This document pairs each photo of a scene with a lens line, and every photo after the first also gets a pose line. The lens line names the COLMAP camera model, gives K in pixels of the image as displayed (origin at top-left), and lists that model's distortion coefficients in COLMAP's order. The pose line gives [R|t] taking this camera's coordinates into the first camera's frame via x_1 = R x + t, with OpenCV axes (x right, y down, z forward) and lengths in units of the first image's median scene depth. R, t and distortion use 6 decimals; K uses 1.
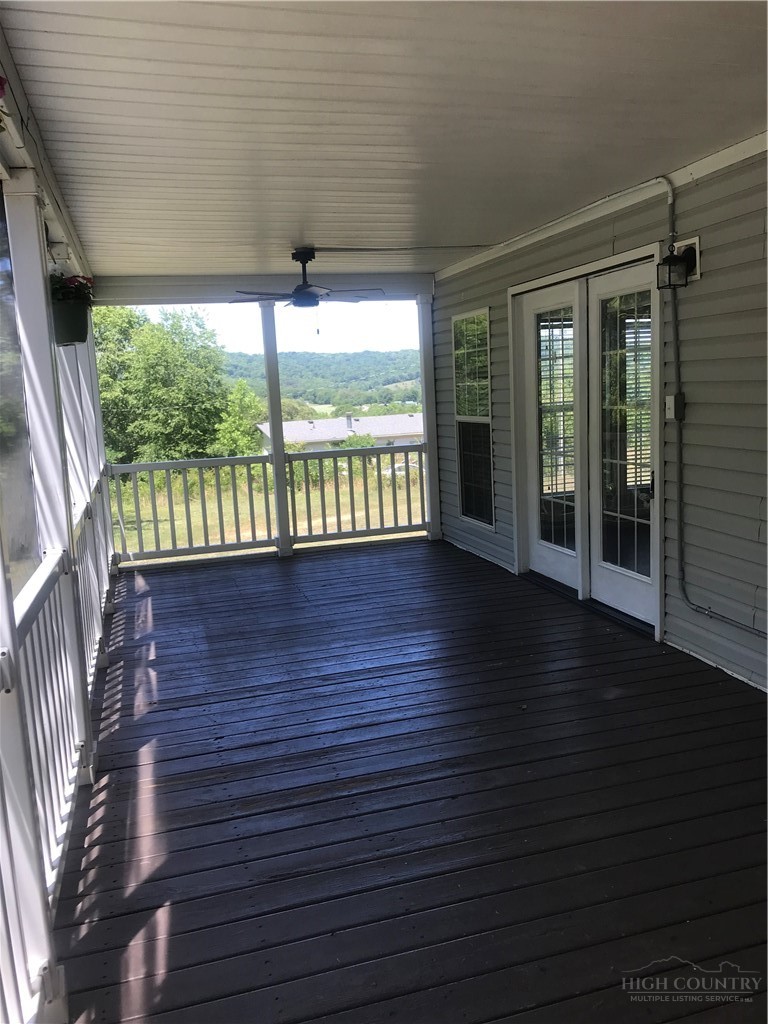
lens RADIAL K [[839.8, 0, 389.1], [0, 839.8, 511.0], [0, 0, 1]] dist [0.046002, -0.008917]
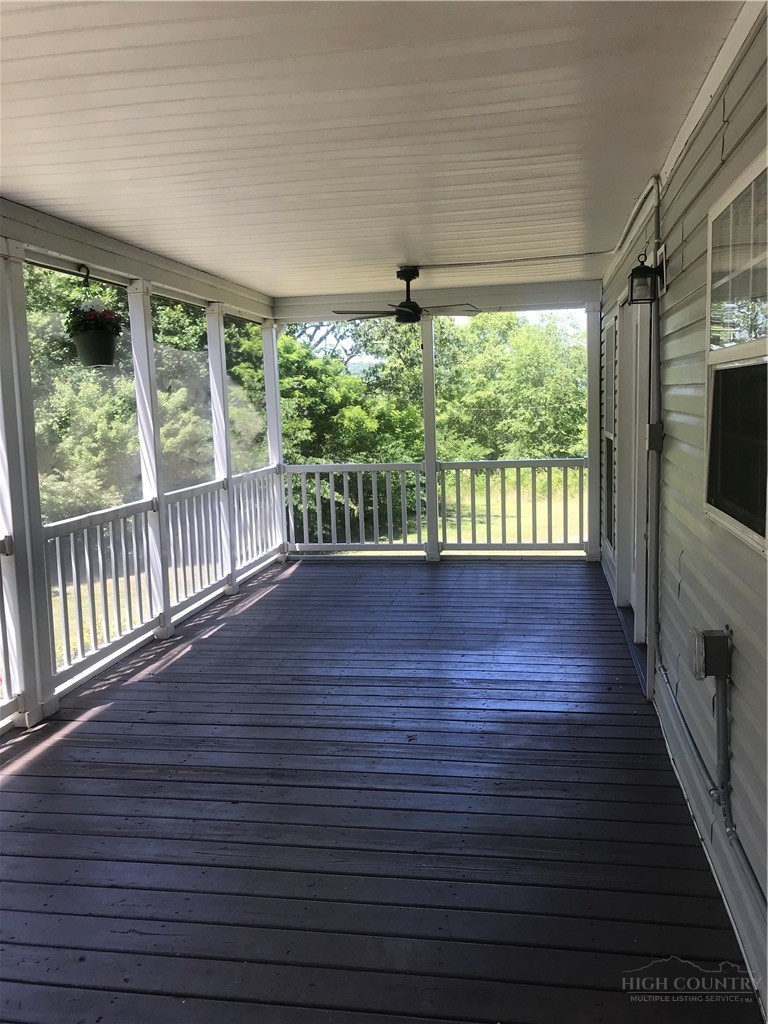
lens RADIAL K [[839.8, 0, 389.1], [0, 839.8, 512.0], [0, 0, 1]] dist [0.046002, -0.008917]
pose [[0.895546, 0.077388, -0.438187, 0.263535], [-0.076145, 0.996887, 0.020440, -0.022938], [0.438405, 0.015061, 0.898651, 0.048679]]
